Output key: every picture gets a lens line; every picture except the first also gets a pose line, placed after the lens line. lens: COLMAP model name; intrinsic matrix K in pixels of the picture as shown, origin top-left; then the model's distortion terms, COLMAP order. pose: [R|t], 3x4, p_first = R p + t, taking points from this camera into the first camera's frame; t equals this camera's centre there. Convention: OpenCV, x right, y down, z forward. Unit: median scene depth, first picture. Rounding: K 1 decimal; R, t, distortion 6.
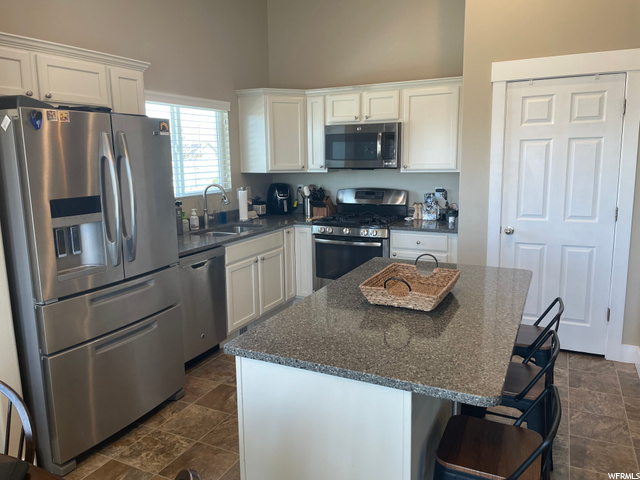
lens RADIAL K [[484.4, 0, 321.0], [0, 484.4, 236.0], [0, 0, 1]] dist [0.090691, -0.132270]
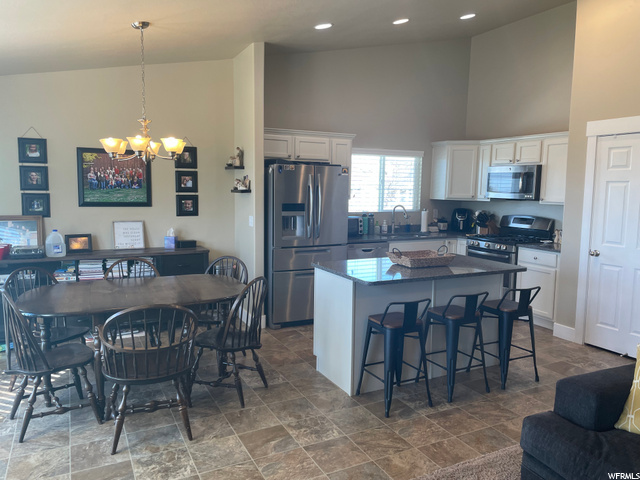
lens RADIAL K [[484.4, 0, 321.0], [0, 484.4, 236.0], [0, 0, 1]] dist [0.090691, -0.132270]
pose [[0.801477, 0.089969, -0.591219, 0.498517], [-0.126314, 0.991782, -0.020312, 0.052586], [0.584533, 0.090959, 0.806255, -0.371216]]
